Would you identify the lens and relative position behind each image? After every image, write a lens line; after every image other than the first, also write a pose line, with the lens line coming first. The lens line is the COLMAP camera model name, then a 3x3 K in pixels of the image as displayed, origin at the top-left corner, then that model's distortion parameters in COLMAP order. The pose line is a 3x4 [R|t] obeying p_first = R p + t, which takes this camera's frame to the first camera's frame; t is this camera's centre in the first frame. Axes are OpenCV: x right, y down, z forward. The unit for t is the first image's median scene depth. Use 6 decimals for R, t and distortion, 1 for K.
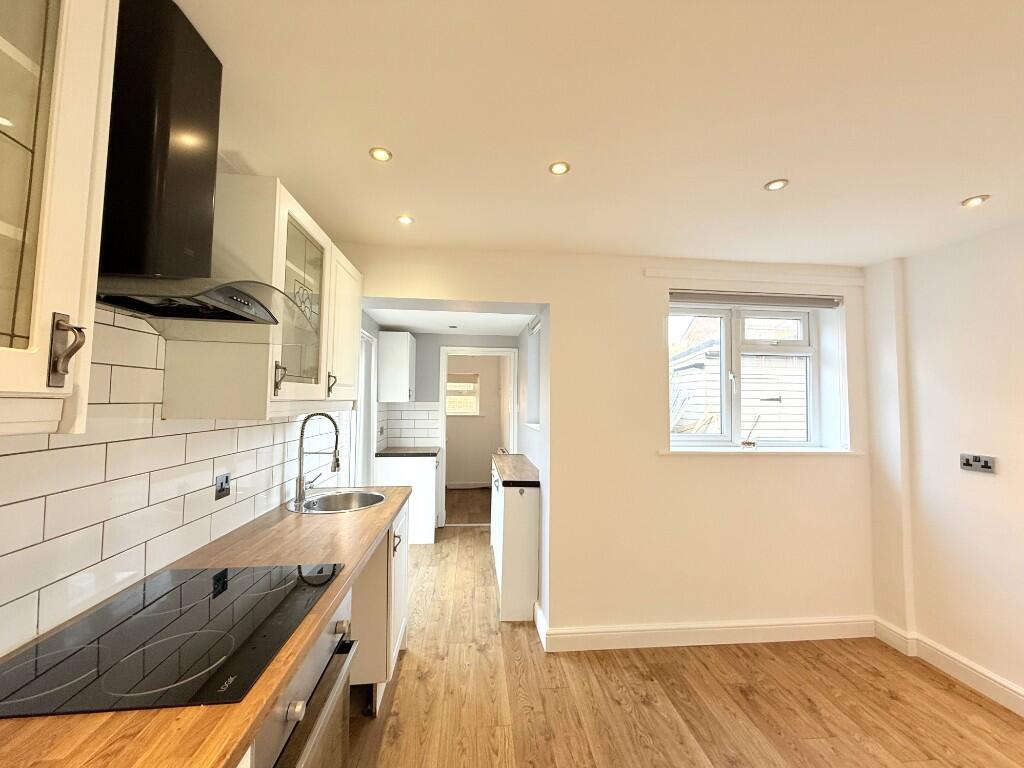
lens RADIAL K [[413.4, 0, 507.9], [0, 413.4, 378.8], [0, 0, 1]] dist [0.000951, -0.000138]
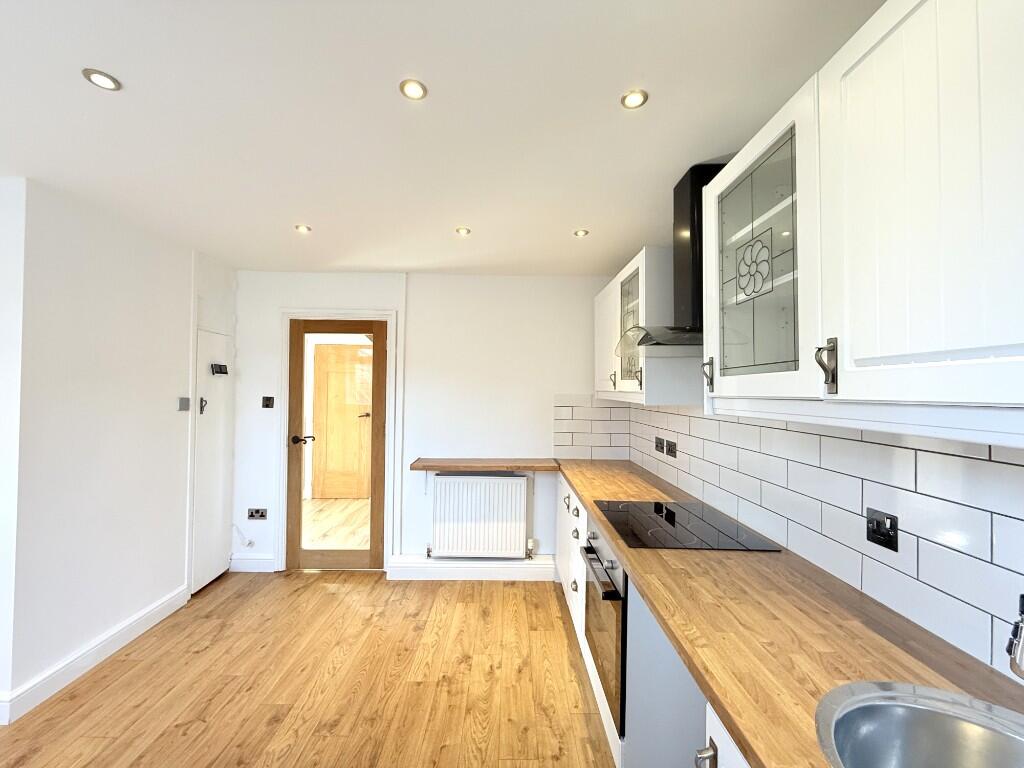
lens RADIAL K [[413.4, 0, 510.9], [0, 413.4, 381.2], [0, 0, 1]] dist [0.000951, -0.000138]
pose [[-0.996619, -0.014830, 0.080812, -0.104183], [-0.020621, 0.997241, -0.071311, 0.061679], [-0.079531, -0.072736, -0.994175, 1.312836]]
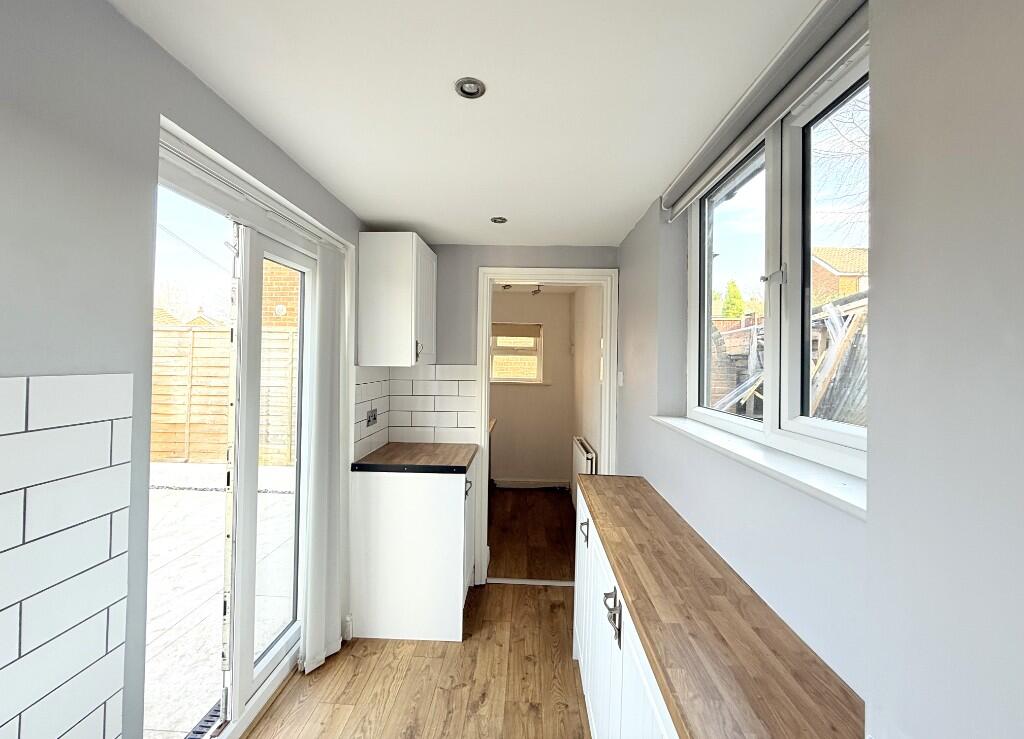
lens RADIAL K [[434.8, 0, 508.8], [0, 434.8, 361.1], [0, 0, 1]] dist [0.000635, -0.000003]
pose [[0.991126, 0.005427, -0.132816, -0.046778], [0.001548, 0.998627, 0.052357, 0.020414], [0.132917, -0.052098, 0.989757, 0.453247]]
